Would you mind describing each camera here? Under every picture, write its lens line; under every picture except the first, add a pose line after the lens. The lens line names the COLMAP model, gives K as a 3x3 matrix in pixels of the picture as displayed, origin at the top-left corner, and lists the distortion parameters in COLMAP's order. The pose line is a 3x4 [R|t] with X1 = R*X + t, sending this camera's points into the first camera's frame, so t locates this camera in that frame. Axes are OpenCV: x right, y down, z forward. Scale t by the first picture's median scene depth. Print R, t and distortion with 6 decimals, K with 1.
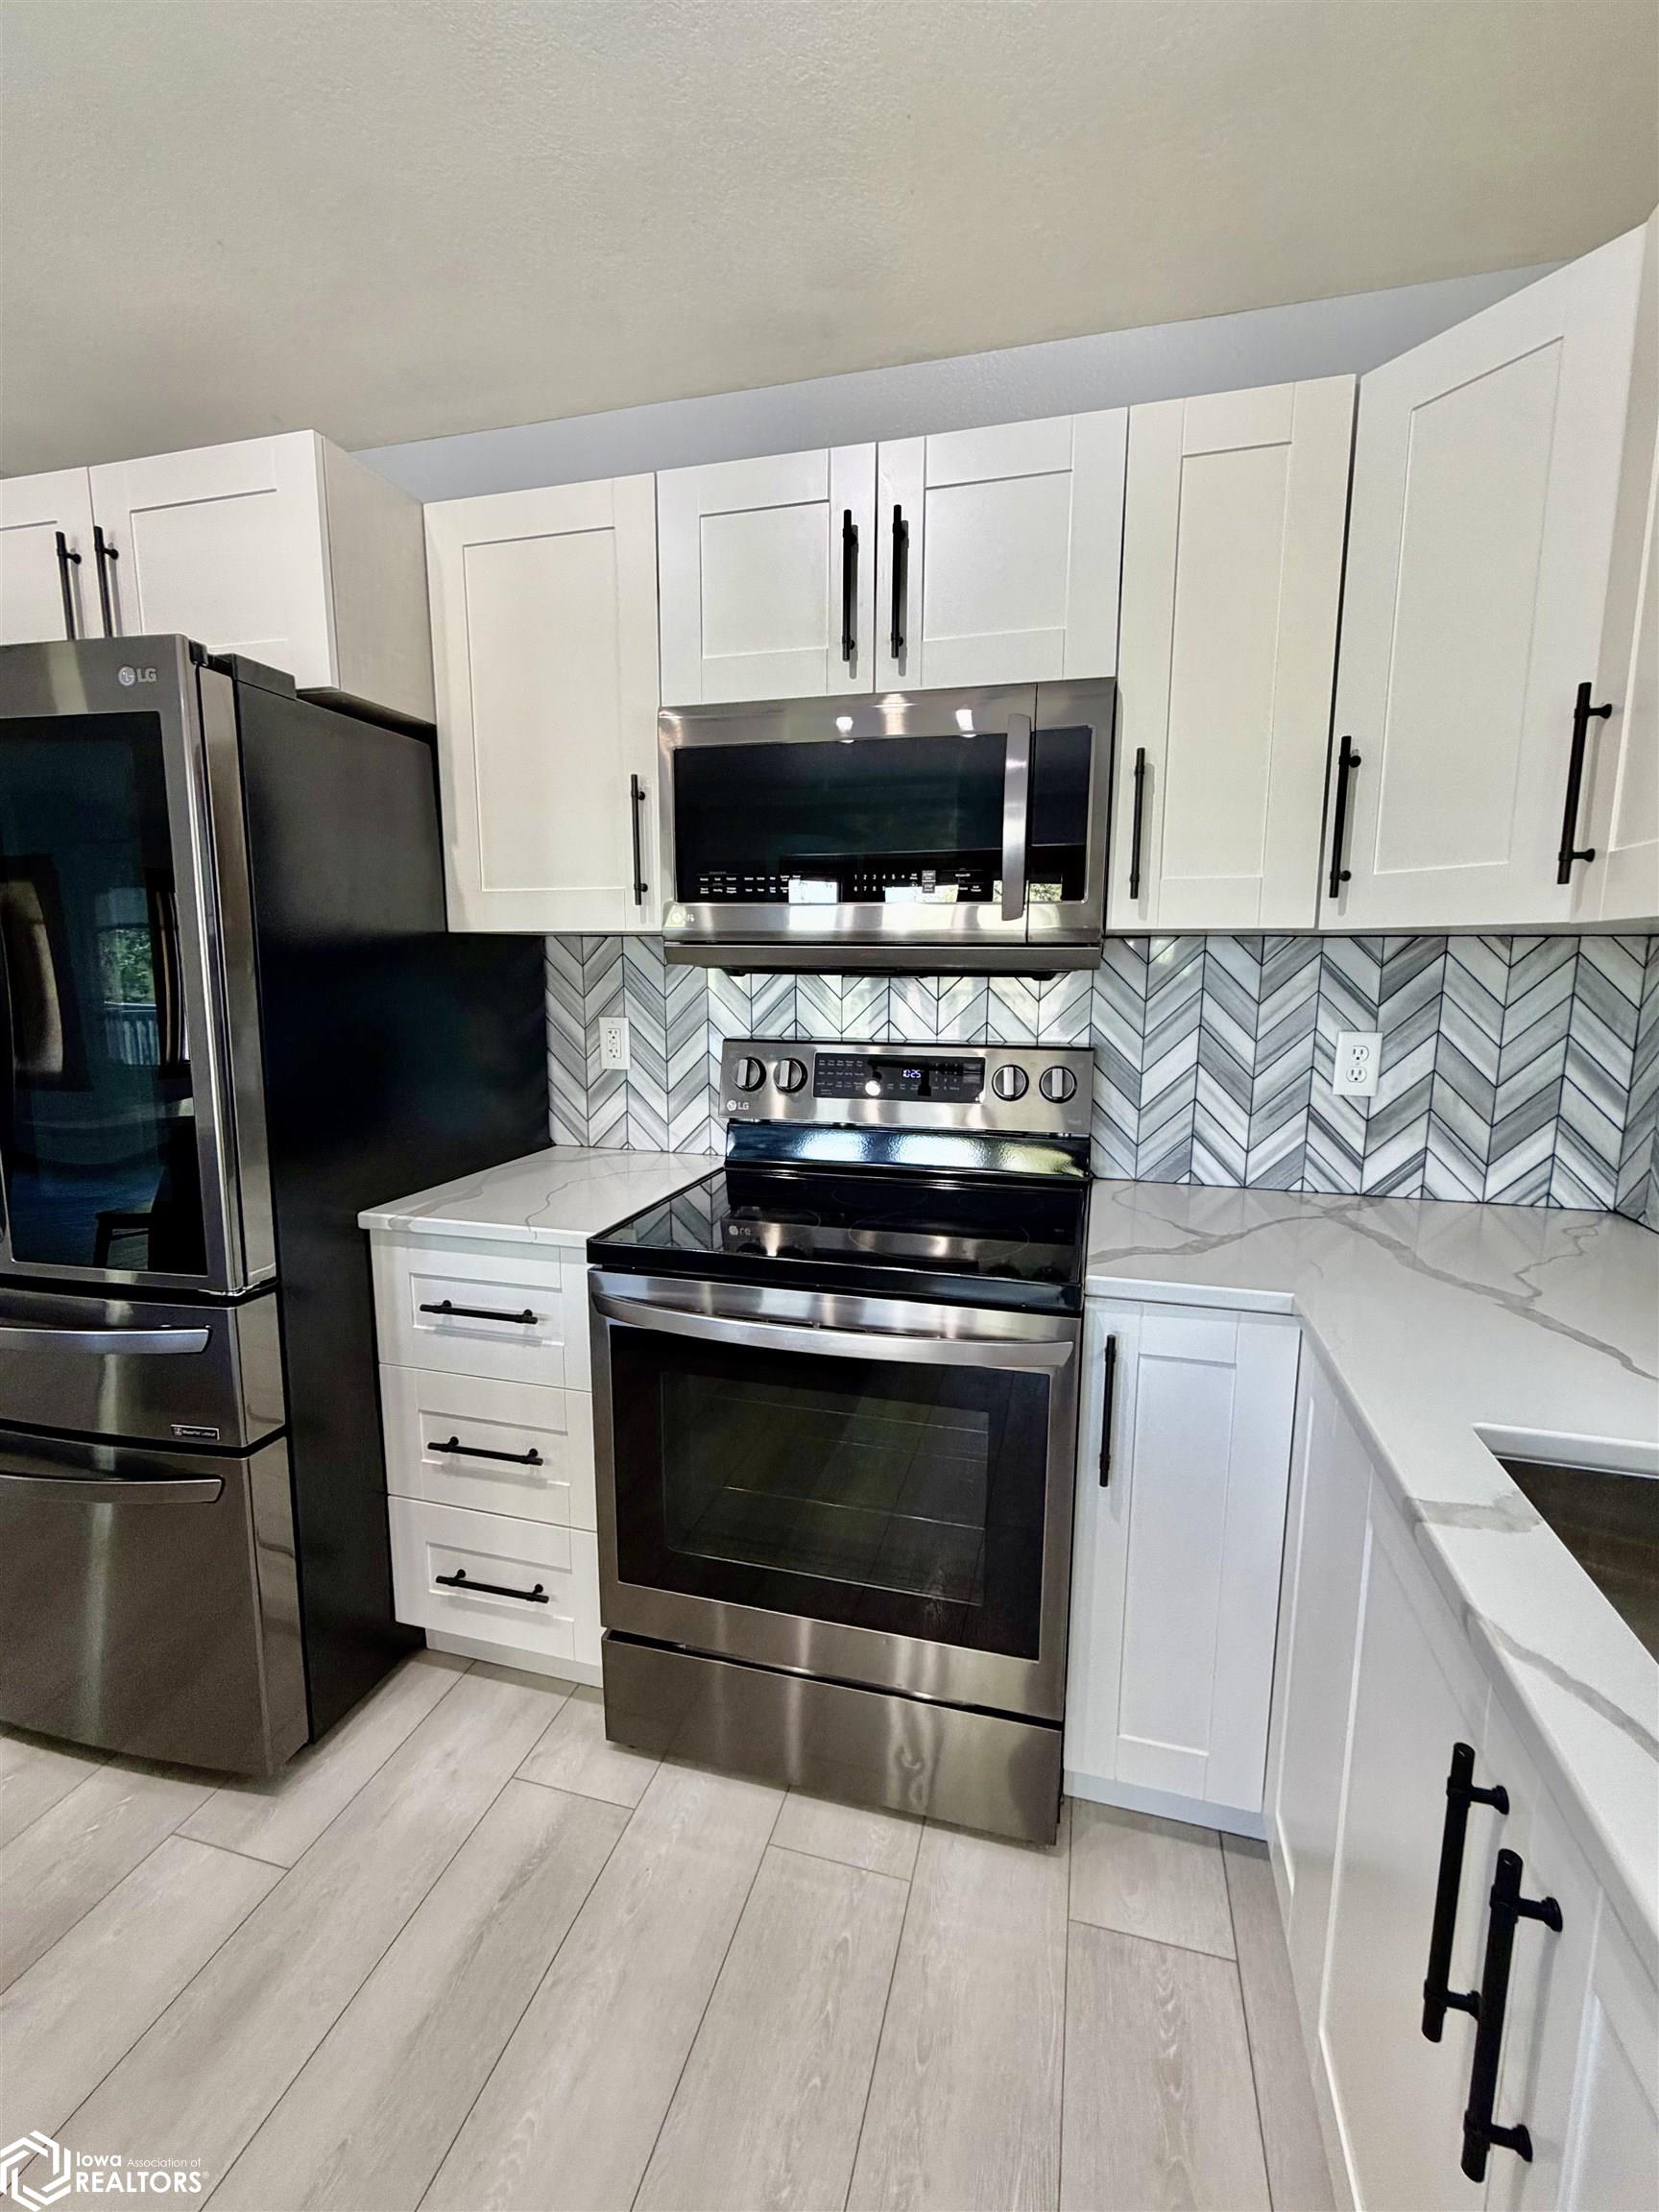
lens RADIAL K [[973.7, 0, 825.5], [0, 973.7, 1103.3], [0, 0, 1]] dist [-0.004068, 0.001867]
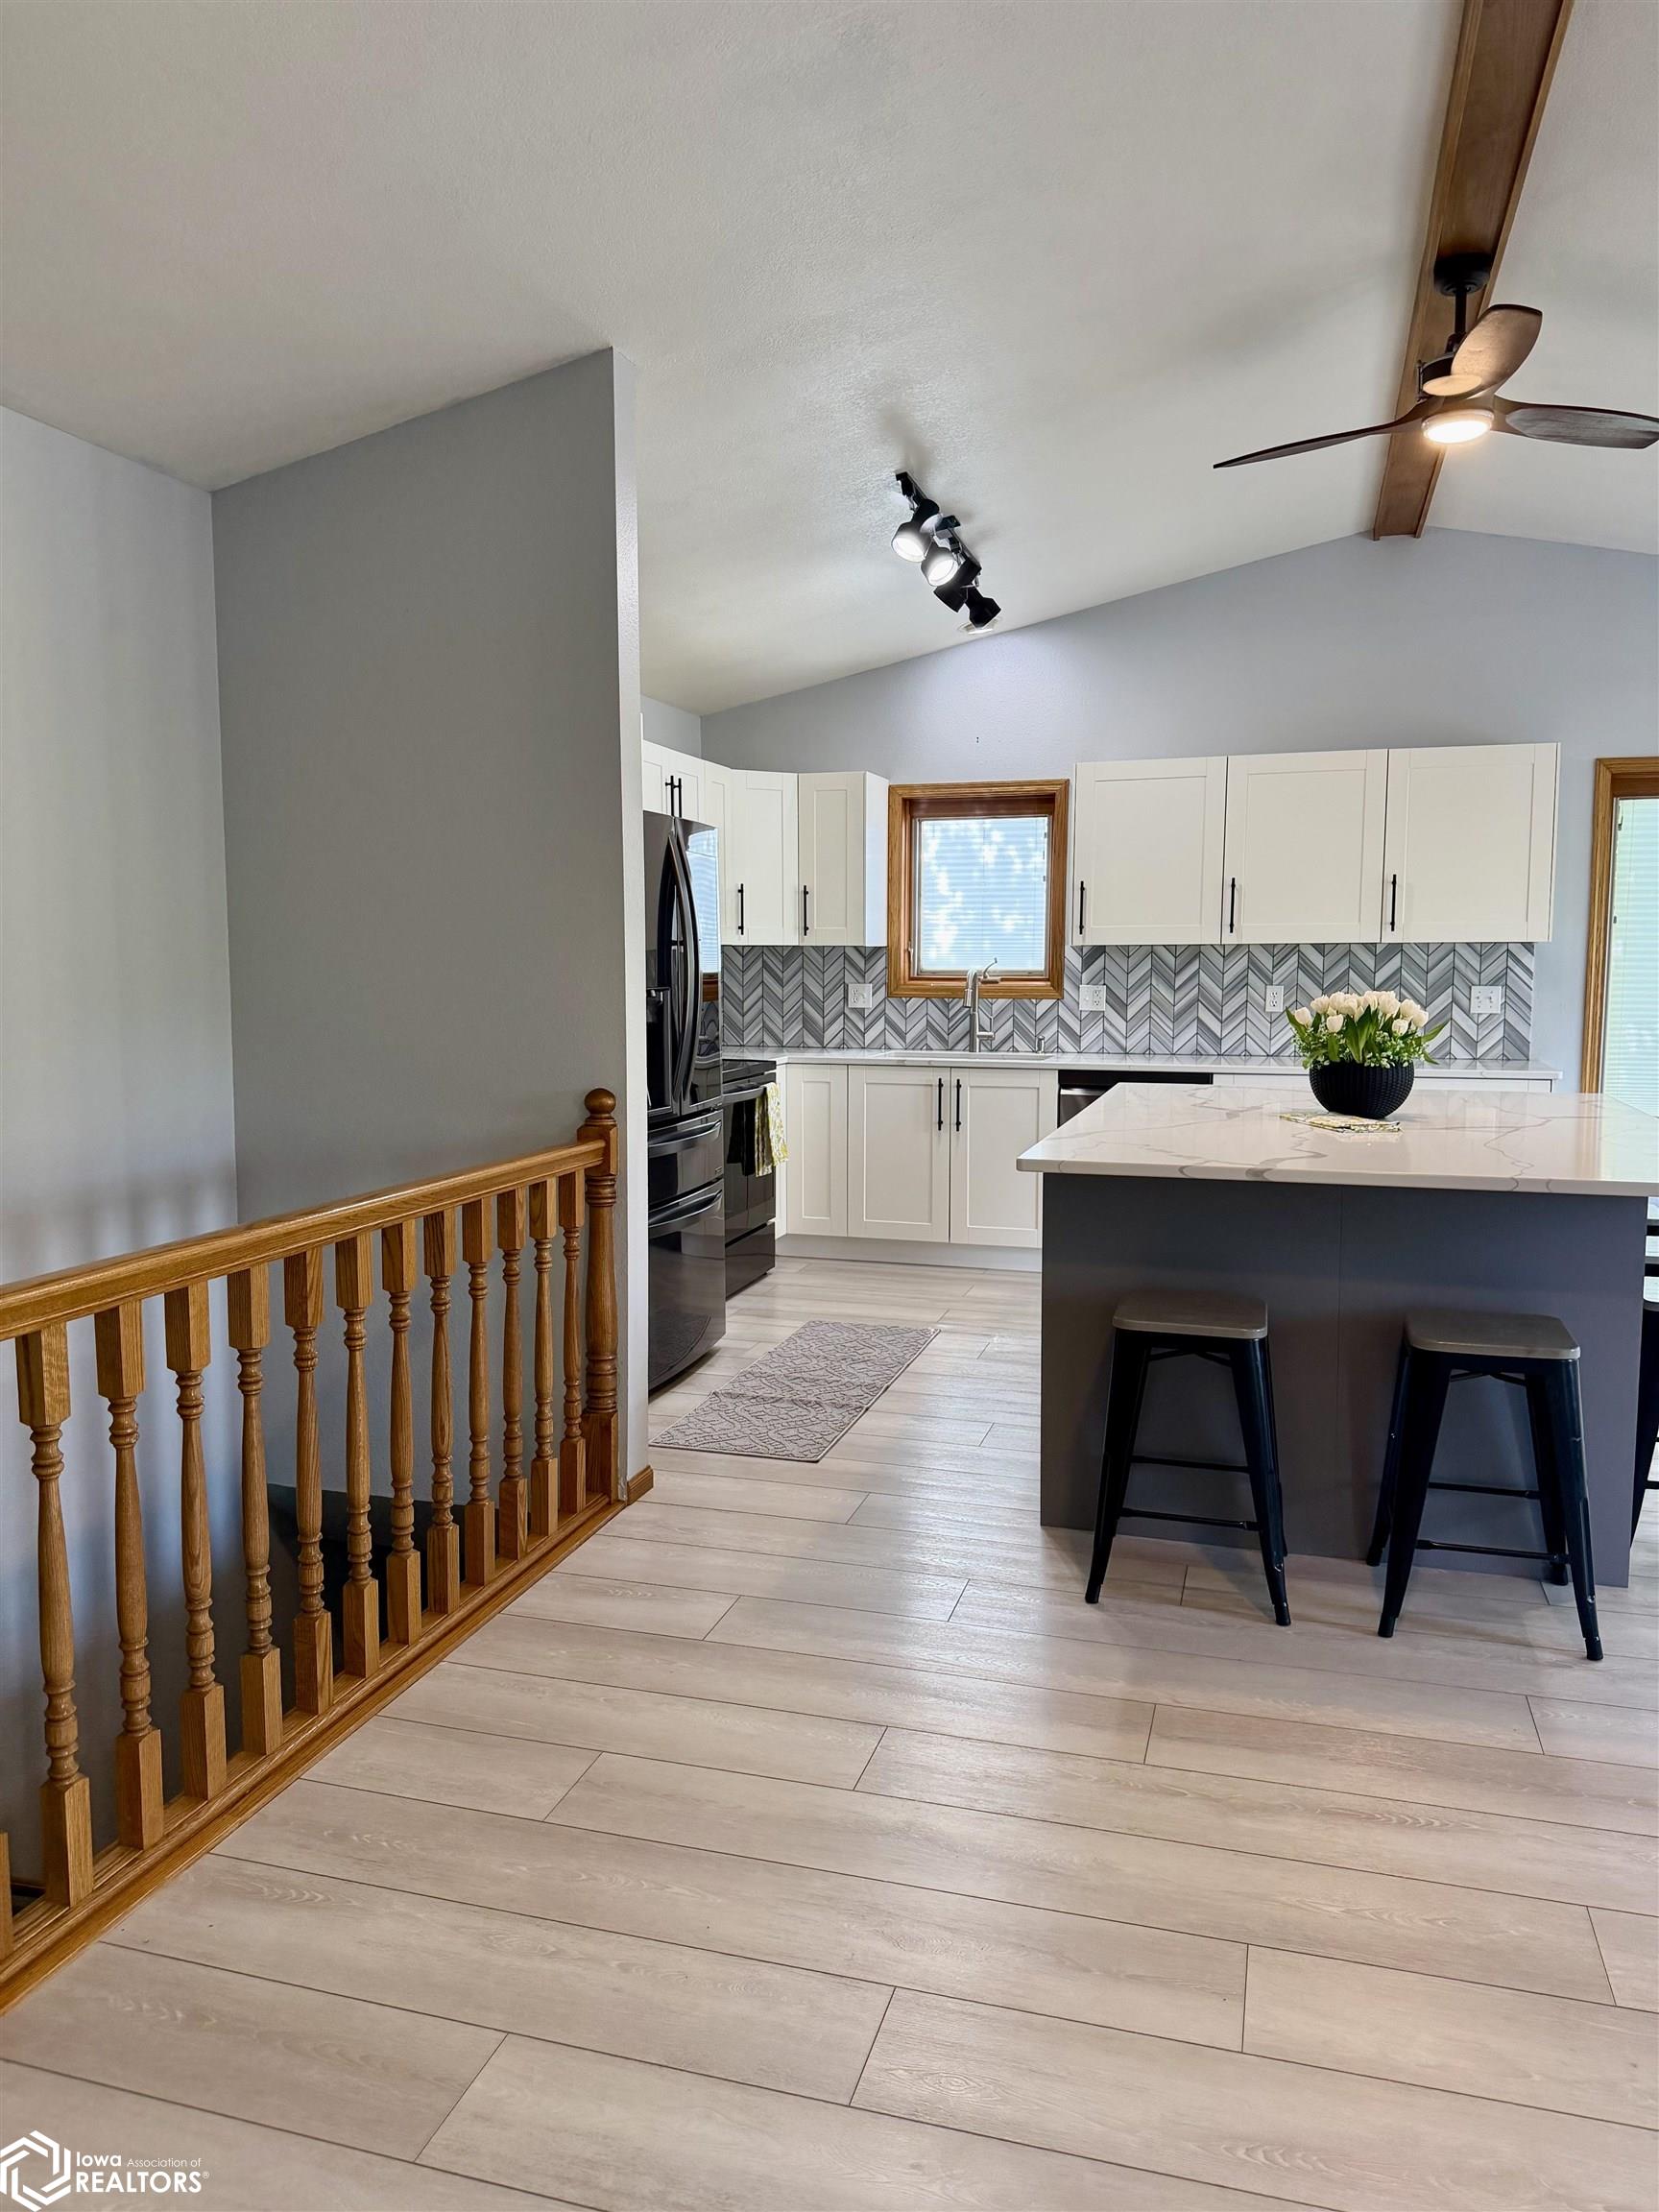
lens RADIAL K [[1554.6, 0, 812.4], [0, 1554.6, 1118.1], [0, 0, 1]] dist [0.049840, -0.035694]
pose [[0.033619, -0.110996, 0.993252, -3.473046], [0.148342, 0.983360, 0.104870, -0.100898], [-0.988365, 0.143815, 0.049525, 0.498759]]
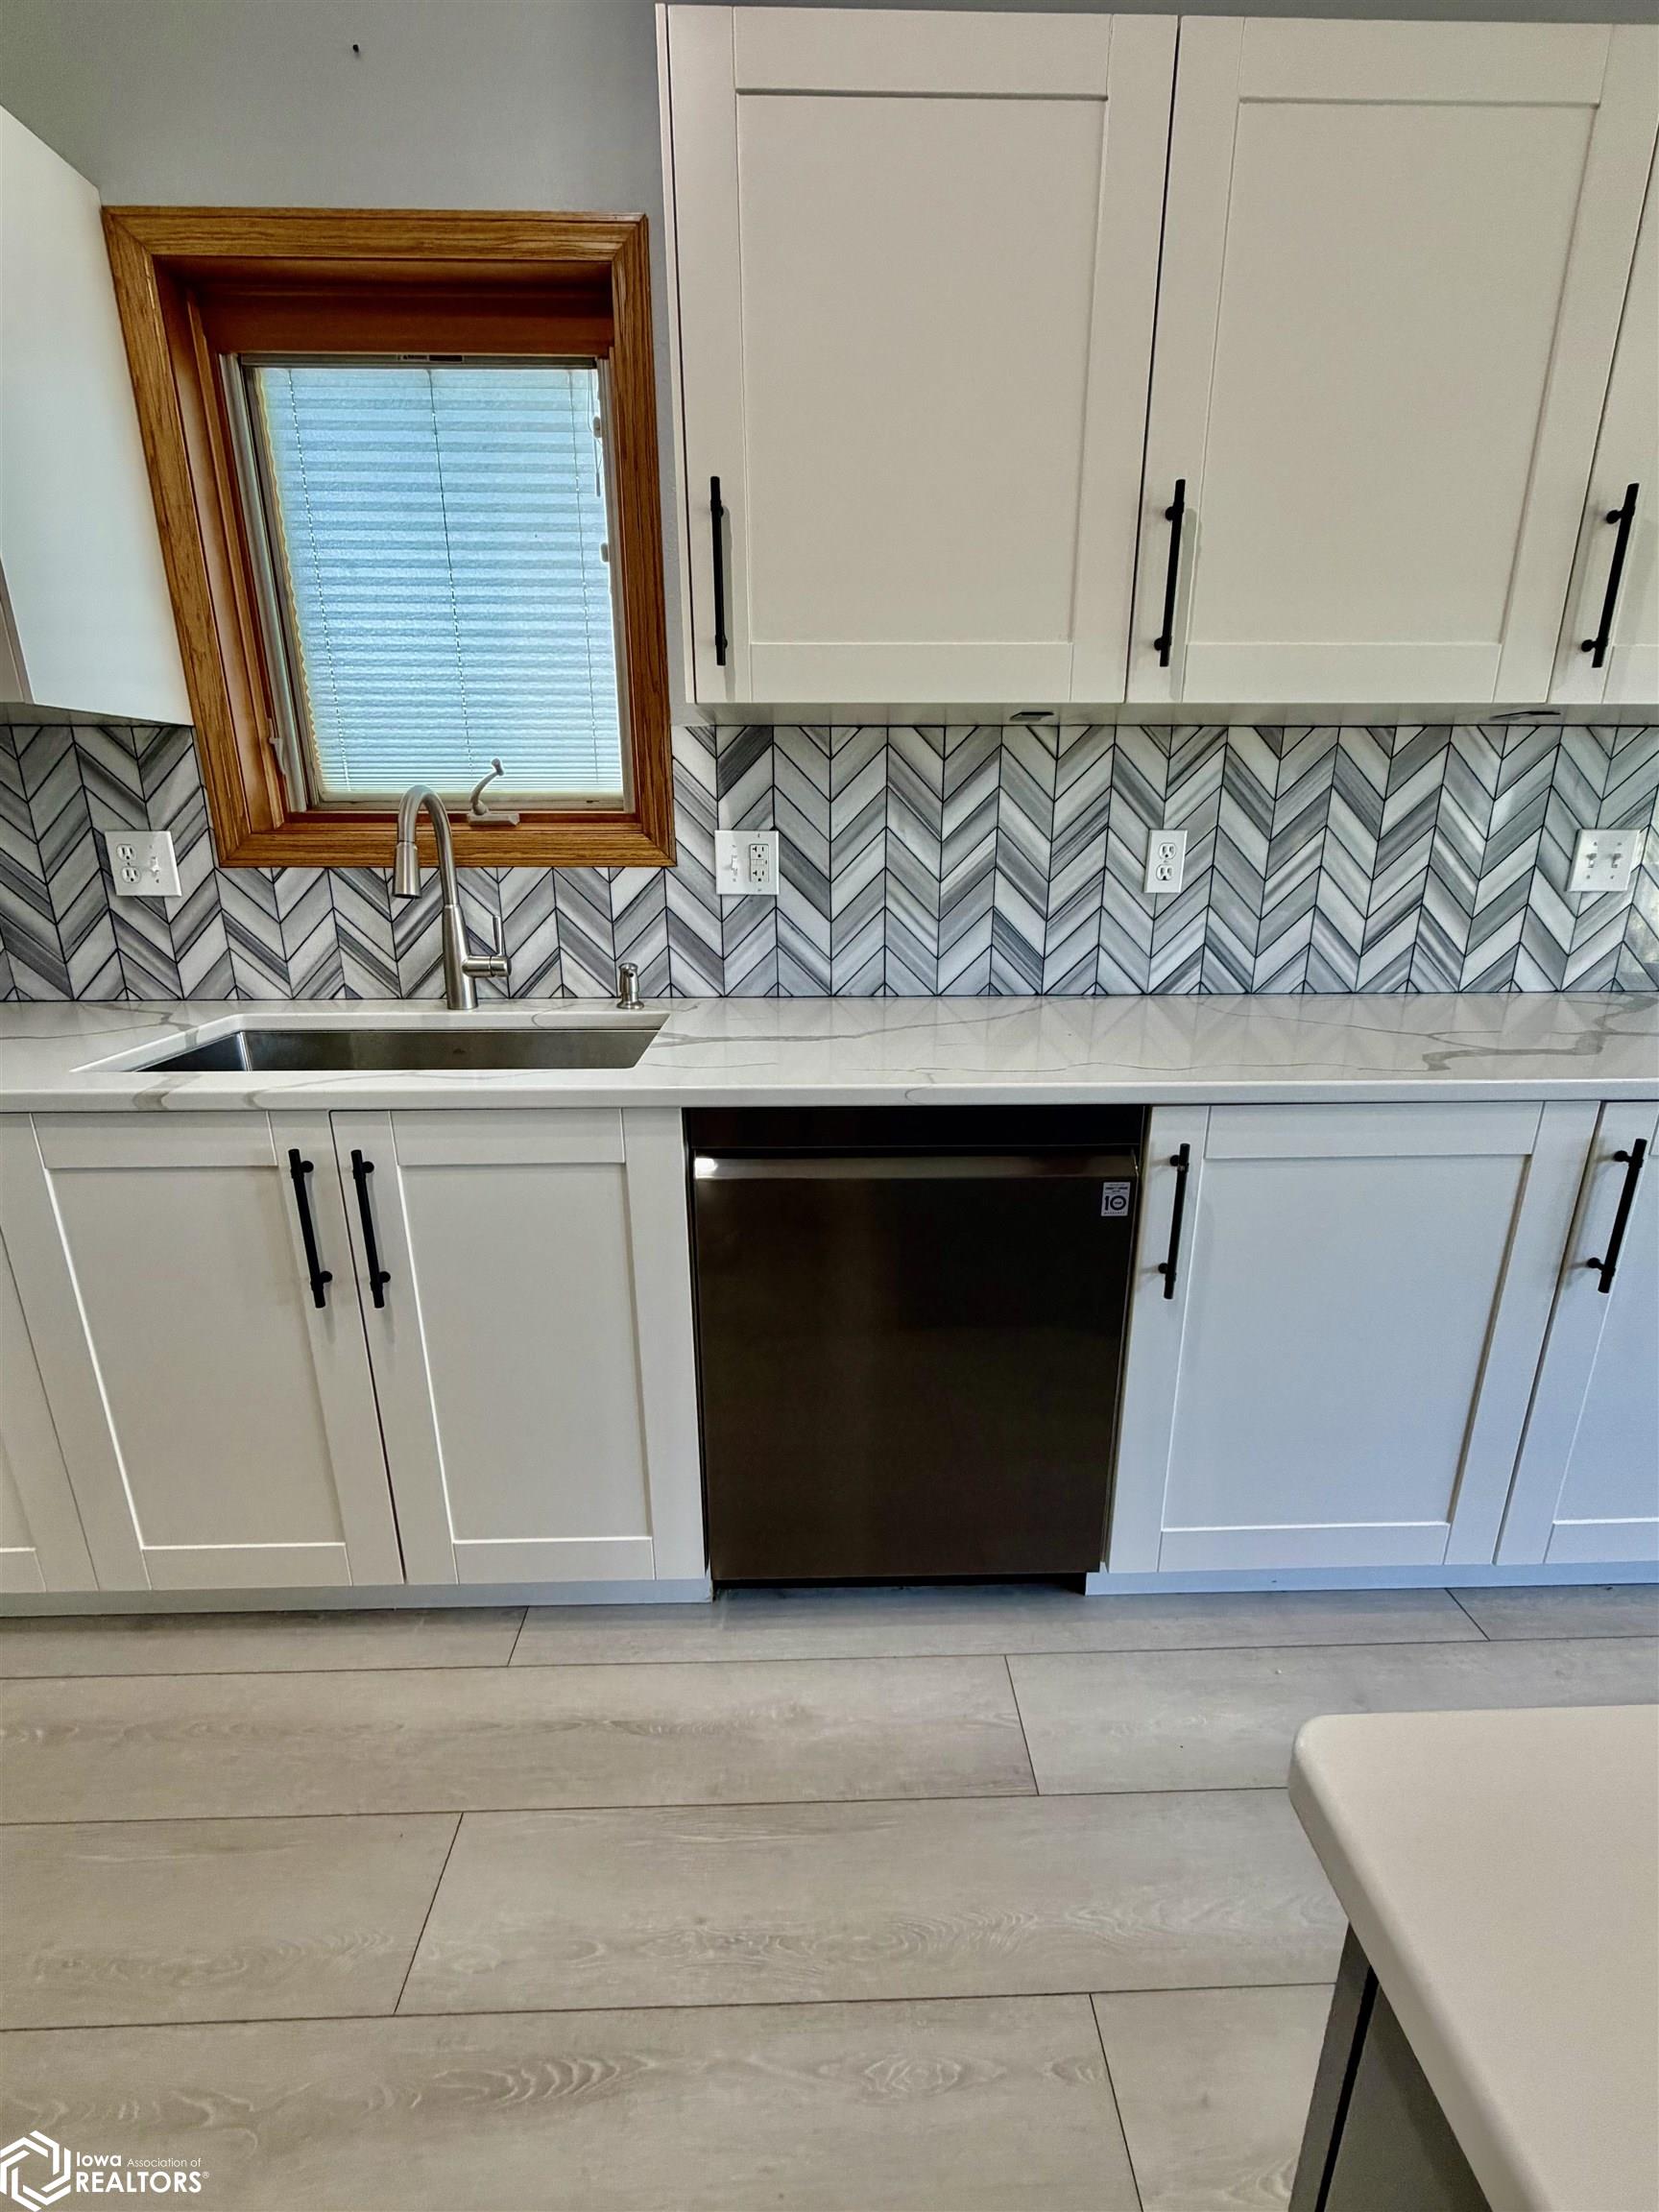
lens RADIAL K [[973.7, 0, 842.7], [0, 973.7, 1112.2], [0, 0, 1]] dist [-0.004068, 0.001867]
pose [[-0.296506, -0.284603, 0.911639, -0.509747], [0.139459, 0.931430, 0.336140, 0.033742], [-0.944794, 0.226804, -0.236484, 0.151600]]
